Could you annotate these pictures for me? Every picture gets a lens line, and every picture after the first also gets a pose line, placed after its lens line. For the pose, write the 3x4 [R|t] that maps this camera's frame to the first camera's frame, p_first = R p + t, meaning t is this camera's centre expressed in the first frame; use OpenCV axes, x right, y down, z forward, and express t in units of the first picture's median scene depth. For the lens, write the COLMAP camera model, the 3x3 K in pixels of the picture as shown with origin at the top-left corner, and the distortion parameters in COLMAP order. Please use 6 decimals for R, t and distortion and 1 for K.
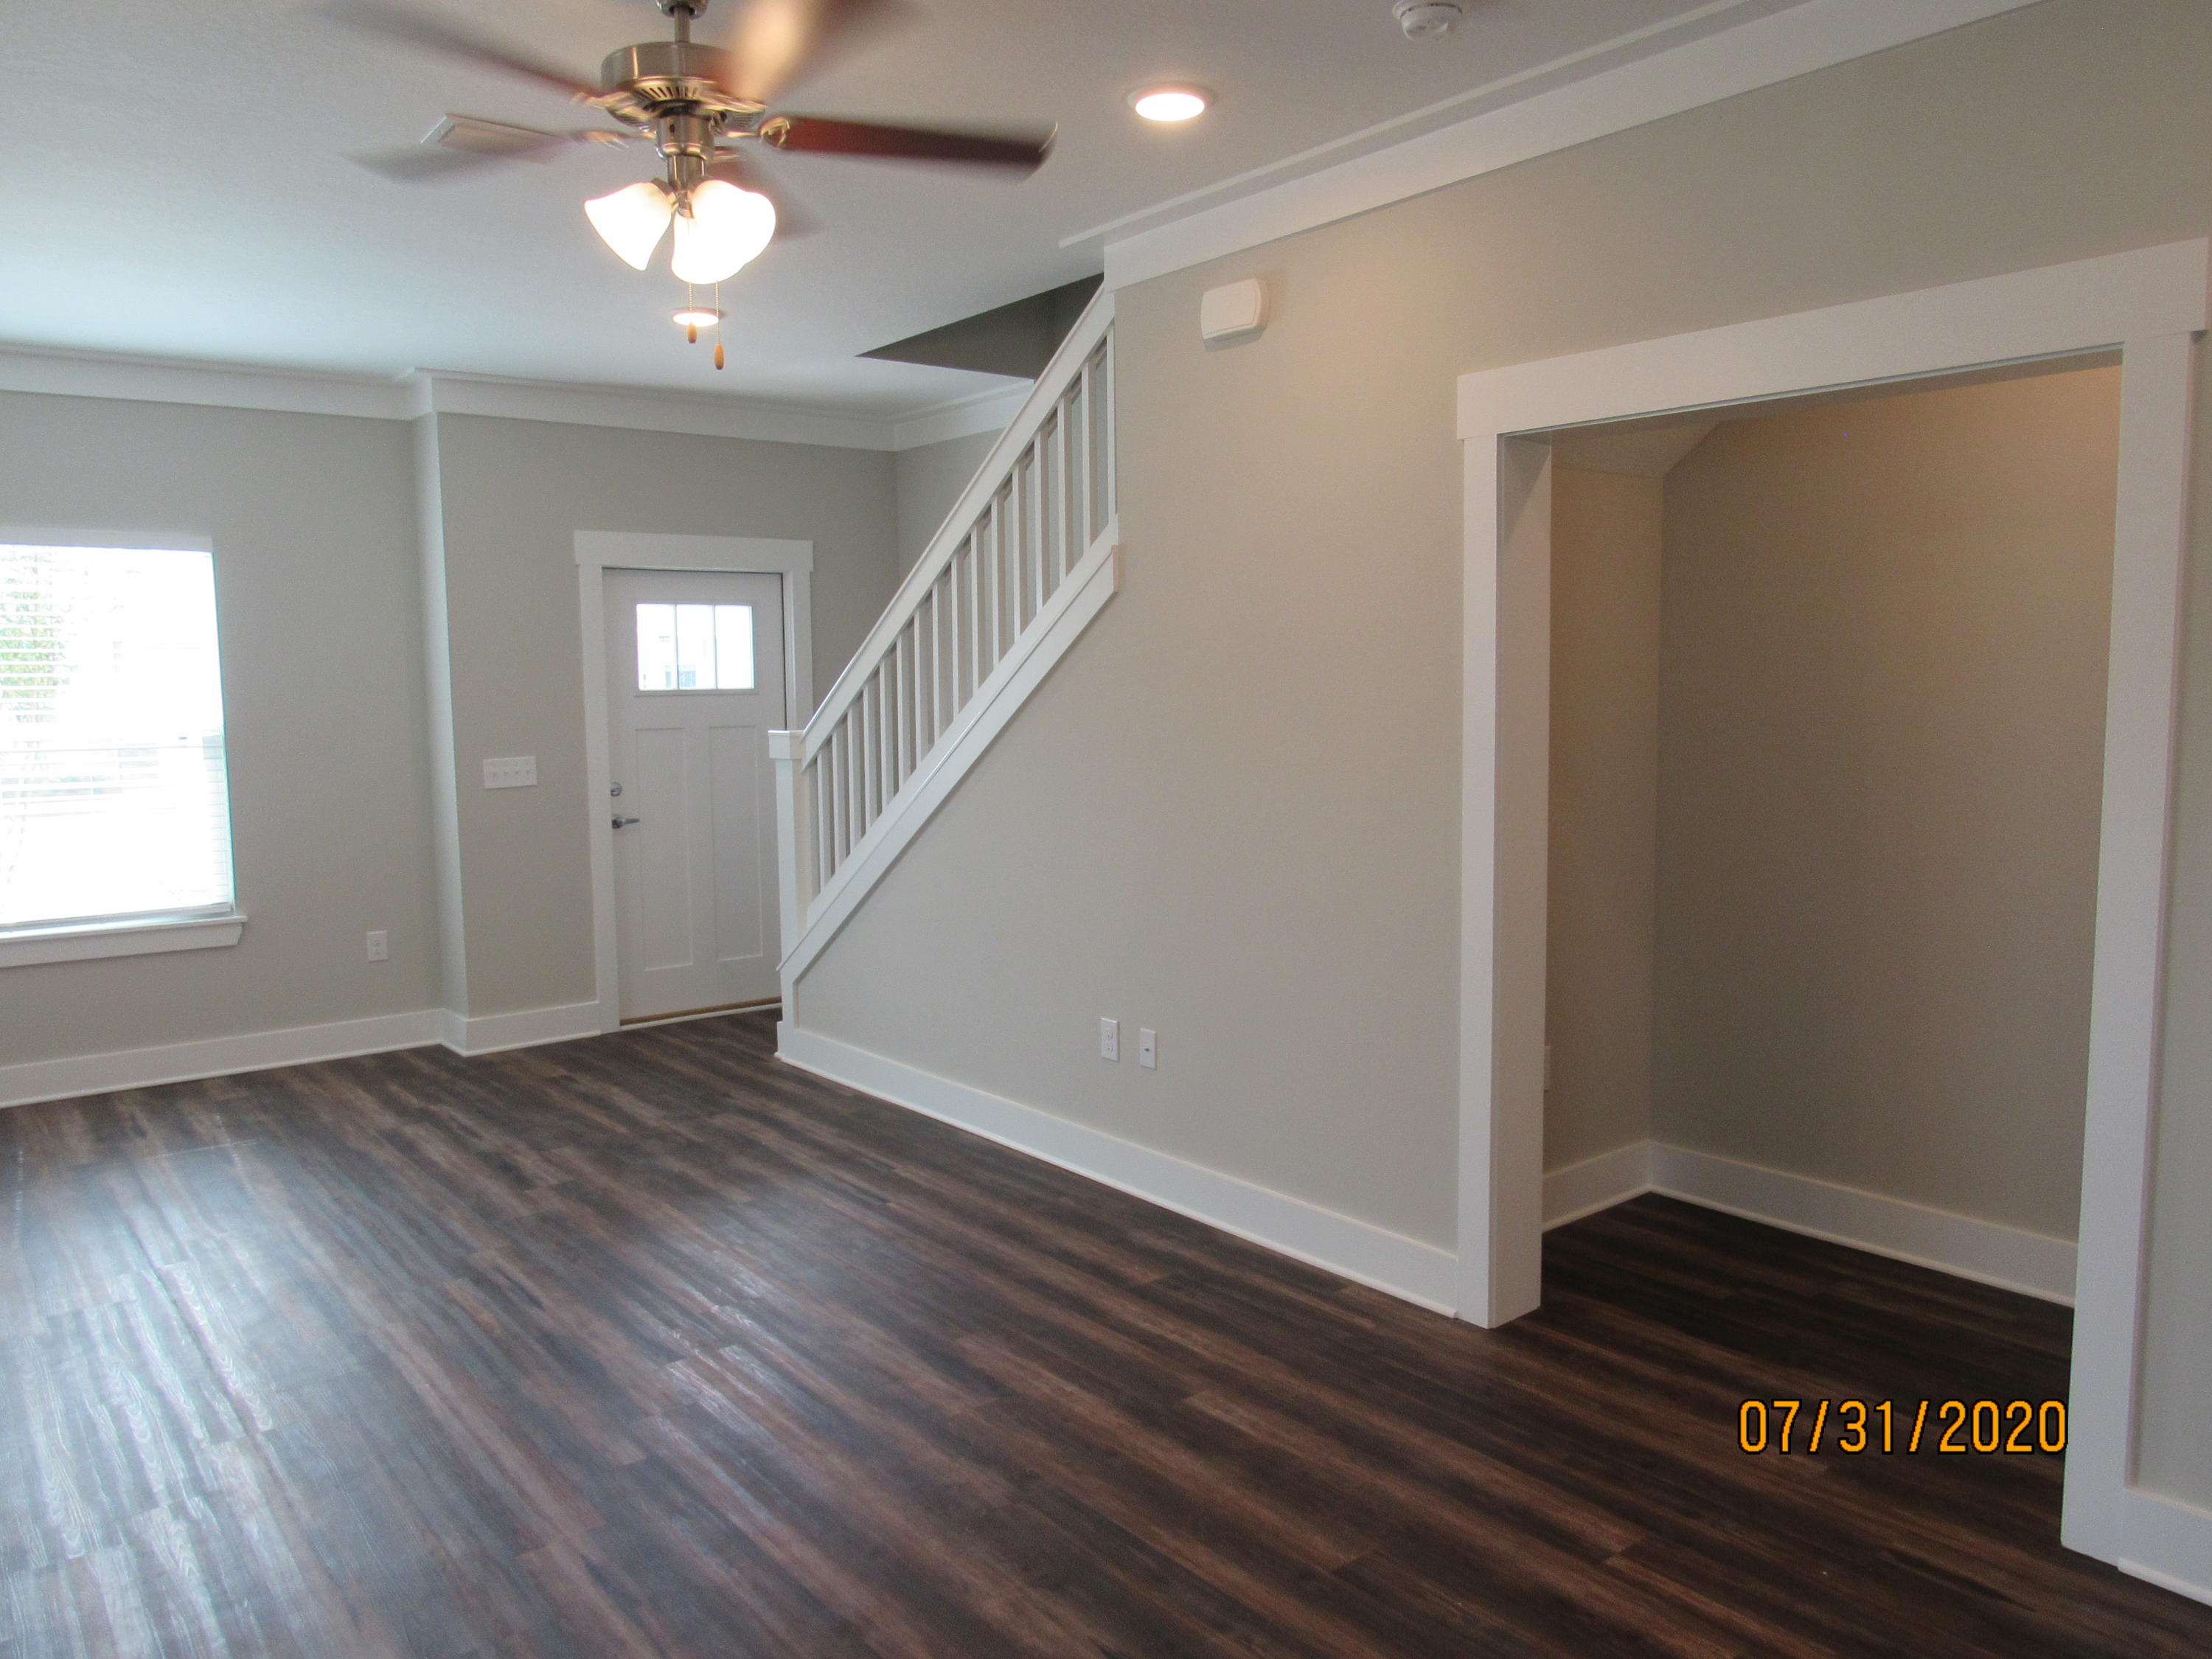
lens RADIAL K [[1555.3, 0, 1106.0], [0, 1555.3, 829.5], [0, 0, 1]] dist [-0.011478, -0.000511]
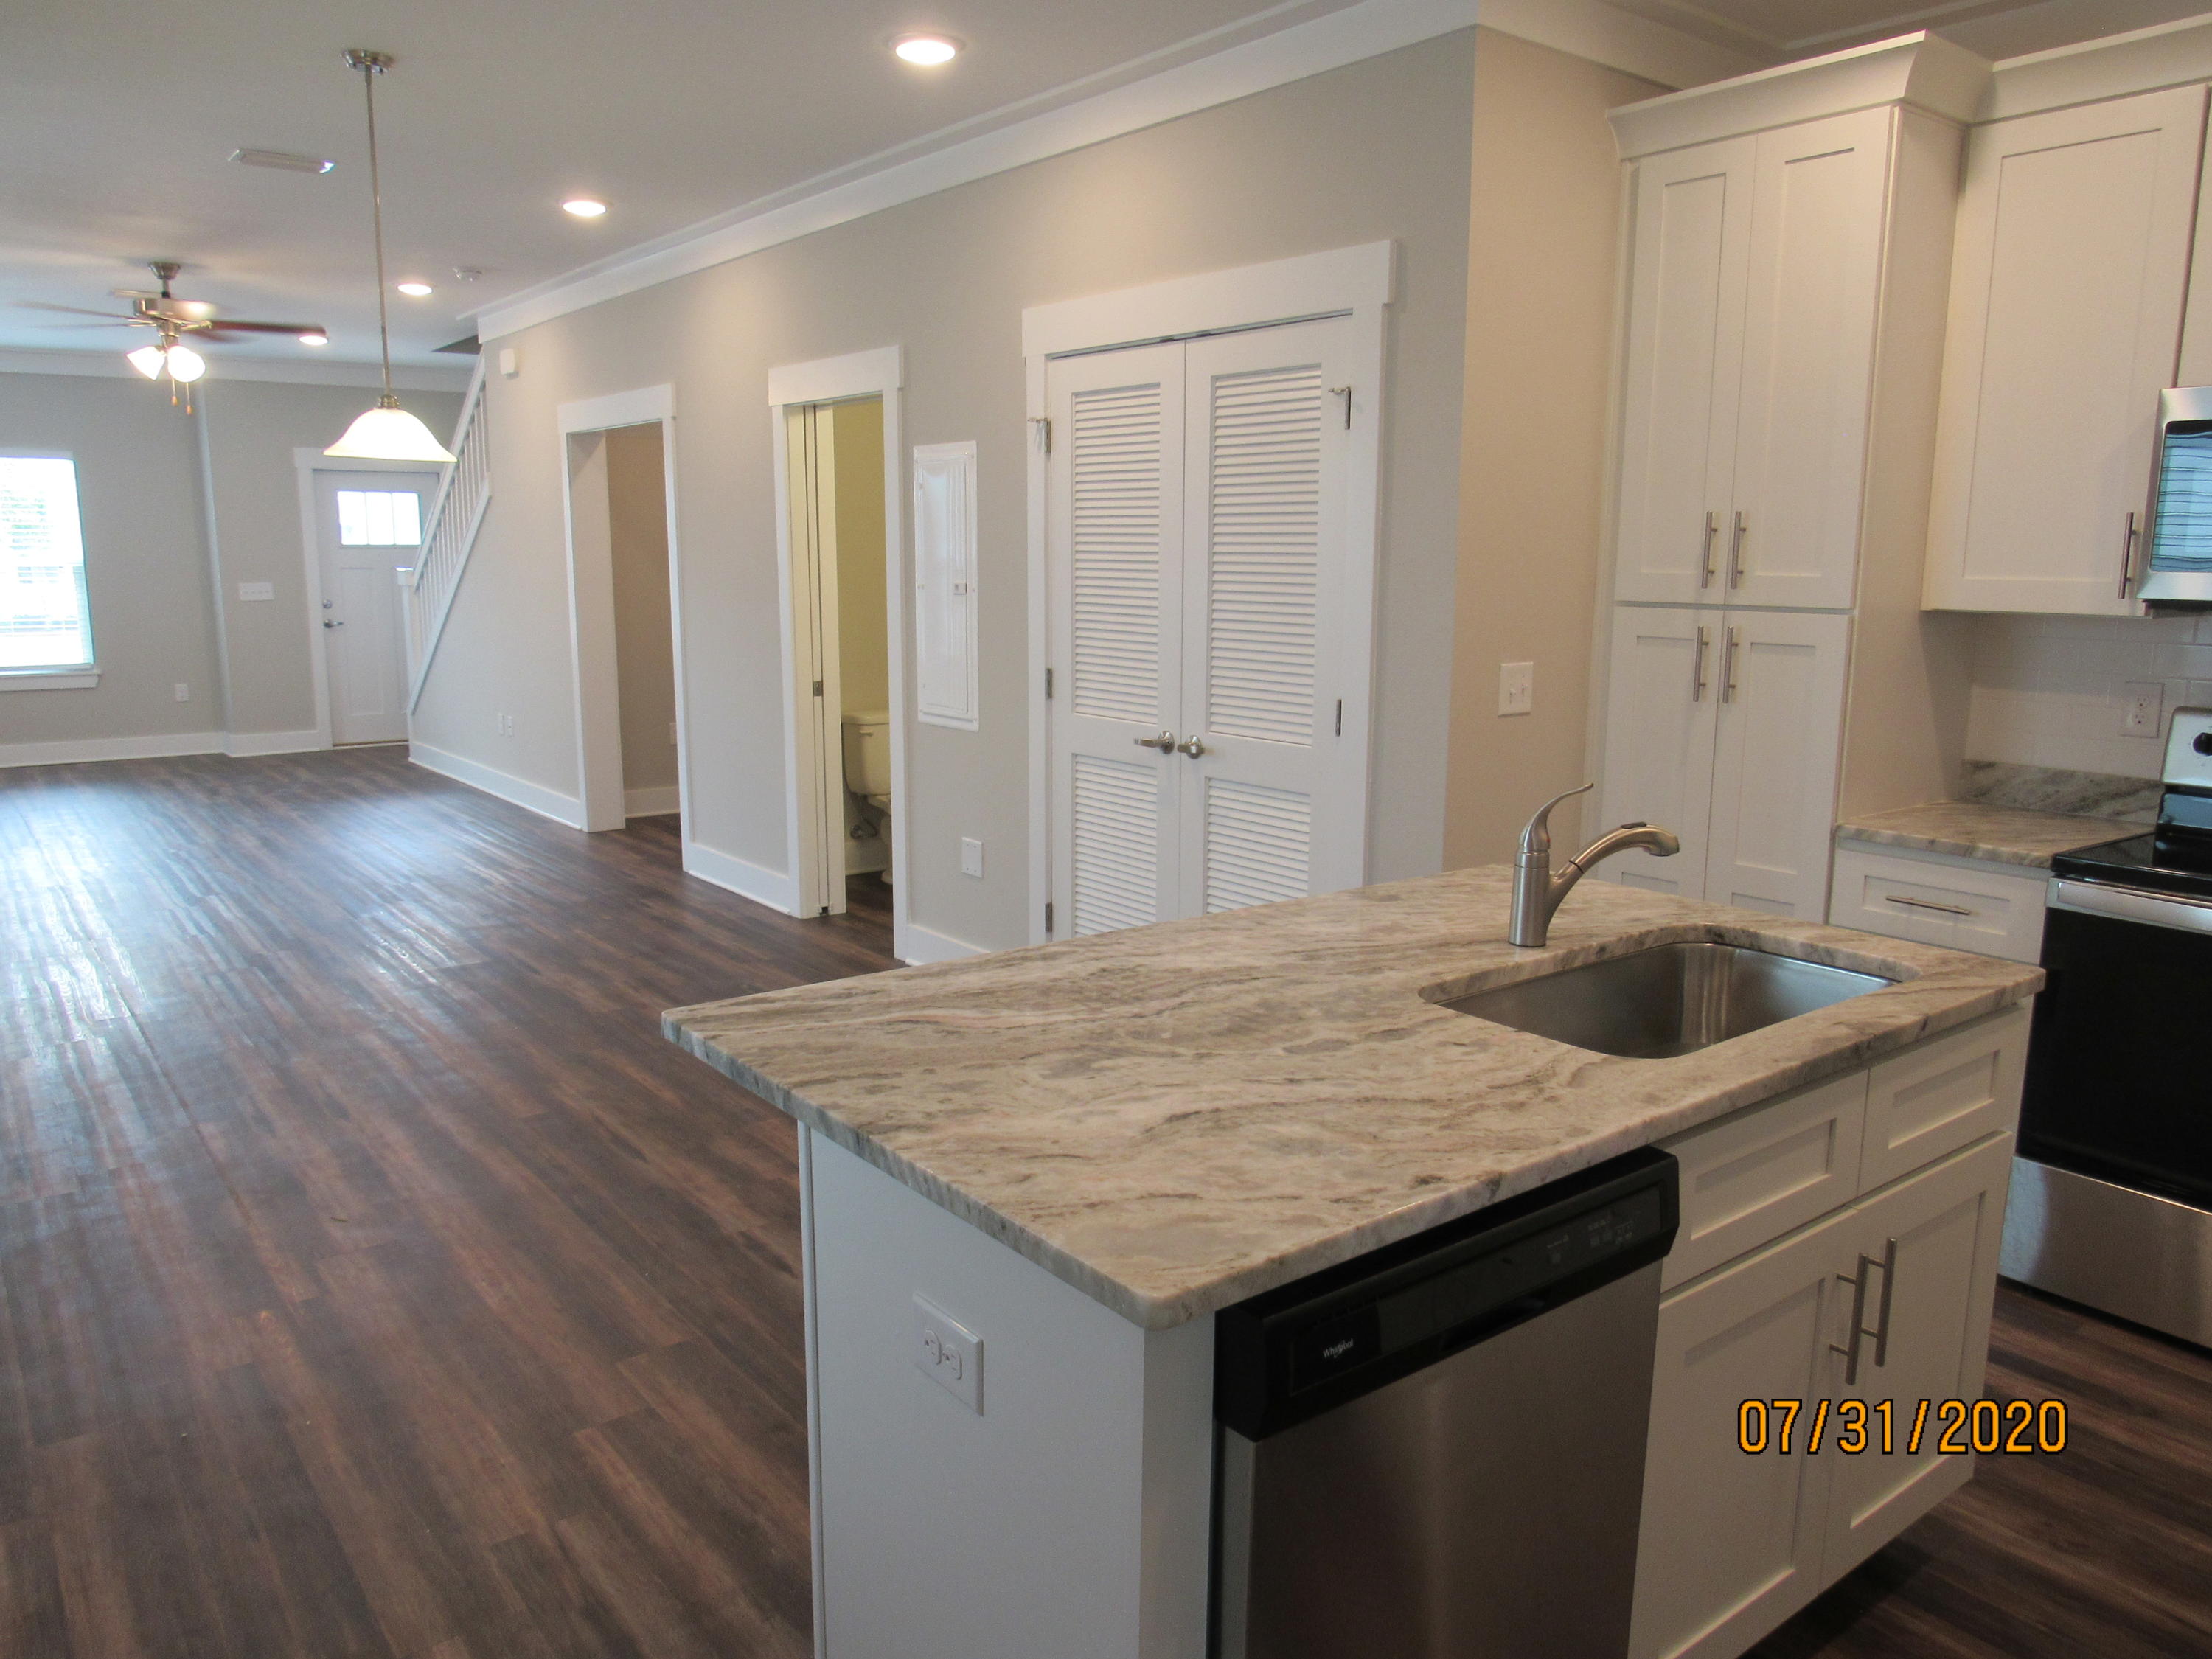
lens RADIAL K [[1637.2, 0, 1106.0], [0, 1637.2, 829.5], [0, 0, 1]] dist [0.005238, 0.002742]
pose [[0.998834, 0.018676, -0.044525, 0.626414], [-0.015168, 0.996849, 0.077858, 0.067977], [0.045839, -0.077092, 0.995970, -0.761366]]
